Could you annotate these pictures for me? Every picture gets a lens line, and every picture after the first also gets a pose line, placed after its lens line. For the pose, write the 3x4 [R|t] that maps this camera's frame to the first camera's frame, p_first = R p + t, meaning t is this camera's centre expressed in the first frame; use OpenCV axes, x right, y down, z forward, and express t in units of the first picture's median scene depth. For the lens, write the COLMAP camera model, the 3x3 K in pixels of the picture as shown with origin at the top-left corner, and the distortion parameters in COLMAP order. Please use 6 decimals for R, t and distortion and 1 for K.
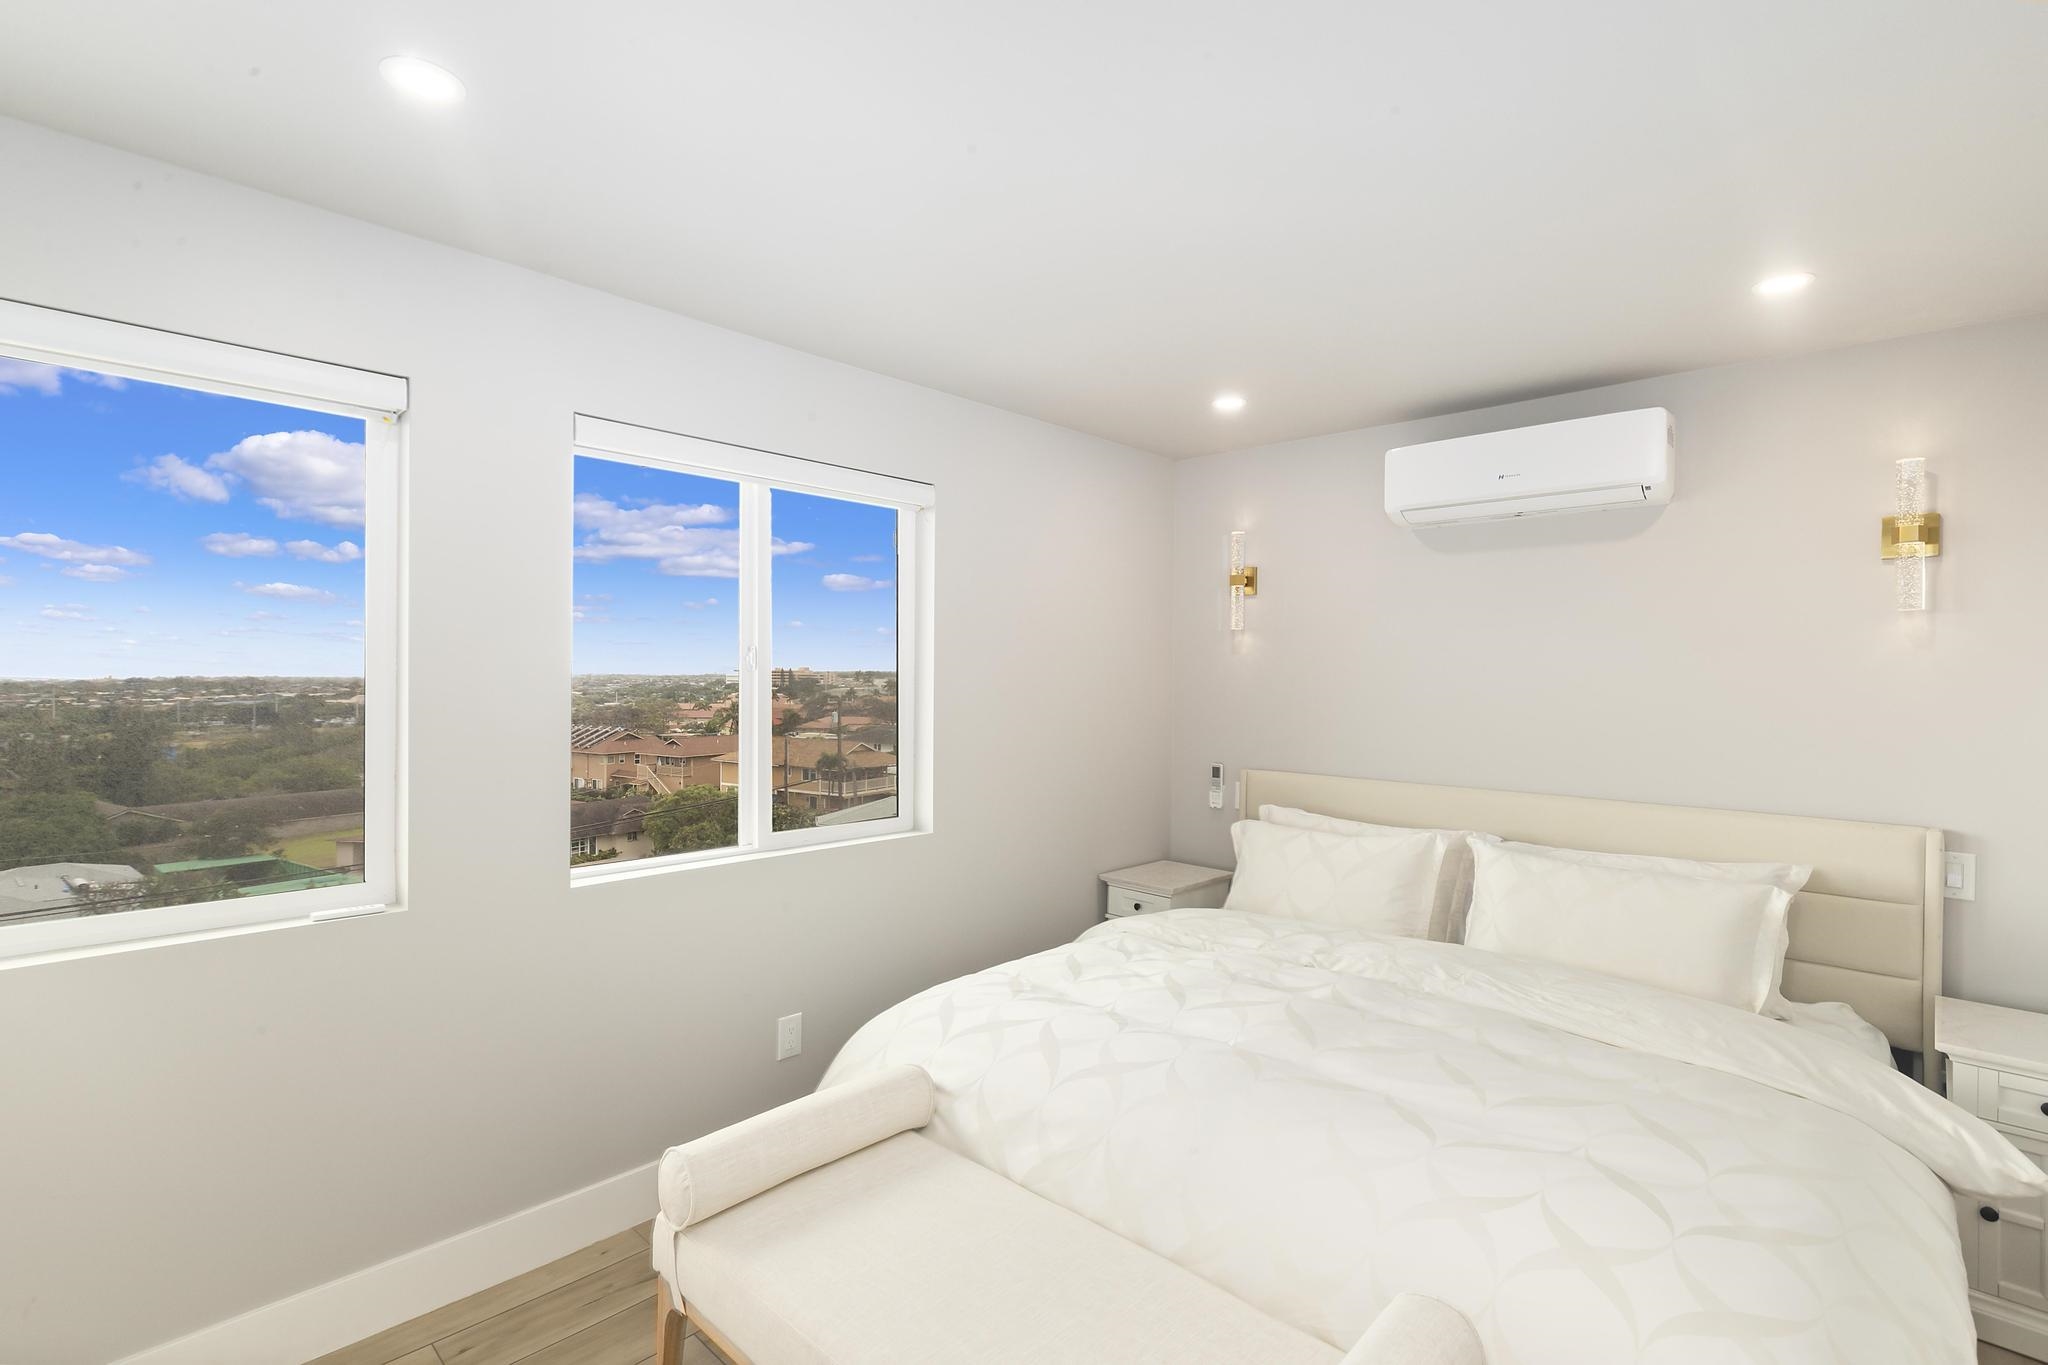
lens RADIAL K [[964.7, 0, 1009.3], [0, 964.7, 688.5], [0, 0, 1]] dist [0.020567, 0.000270]
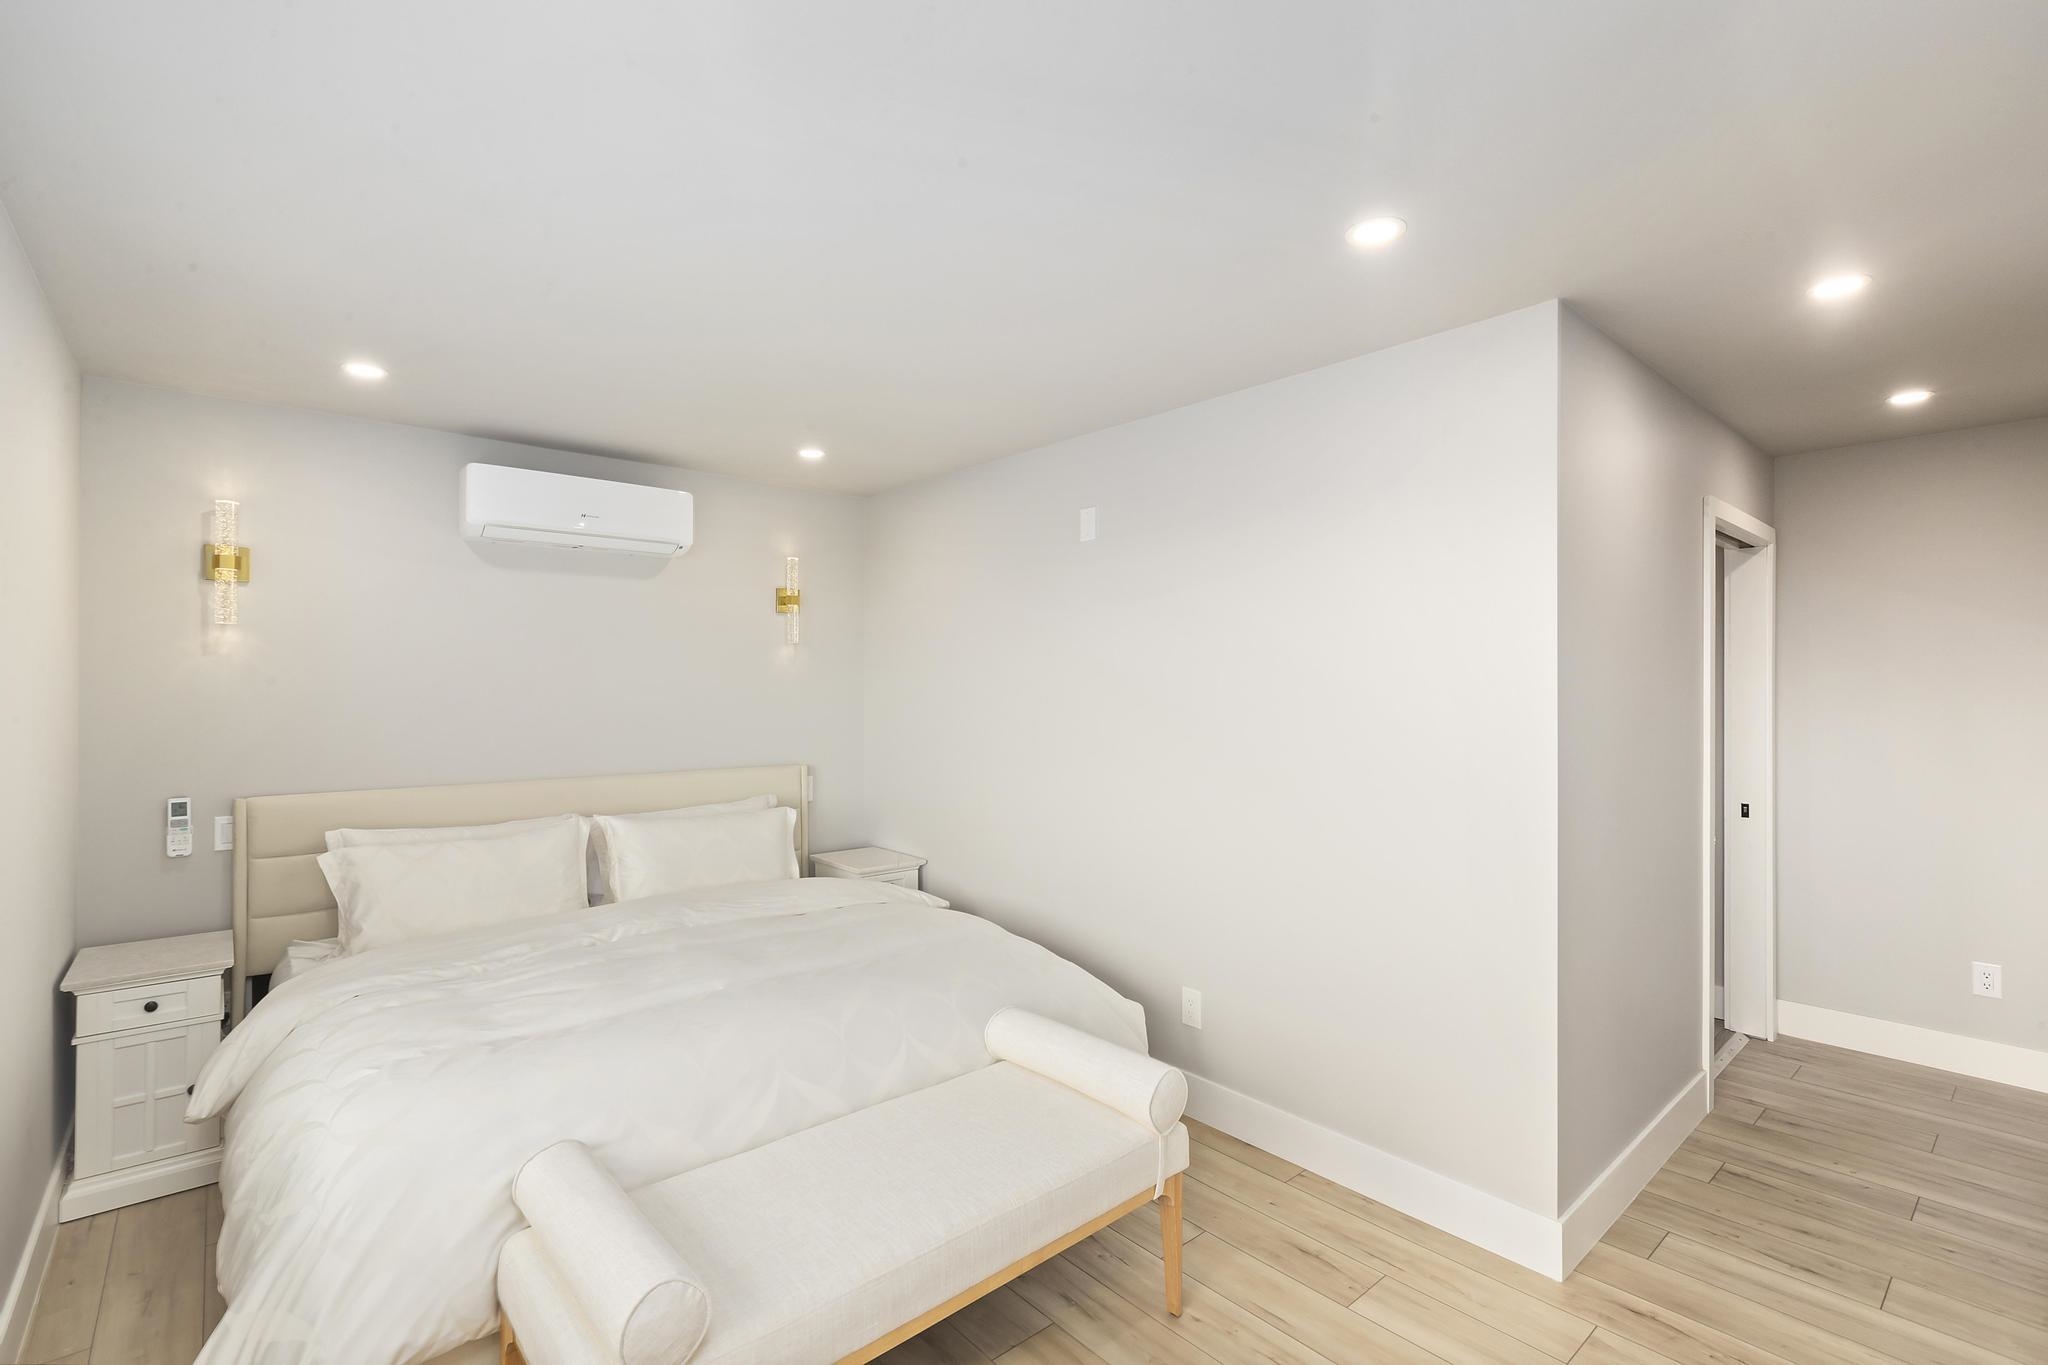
lens RADIAL K [[929.4, 0, 1009.0], [0, 929.4, 679.8], [0, 0, 1]] dist [0.003785, -0.000582]
pose [[0.095834, 0.003610, 0.995391, -0.554770], [0.020481, 0.999775, -0.005598, 0.003155], [-0.995187, 0.020923, 0.095738, 0.346956]]
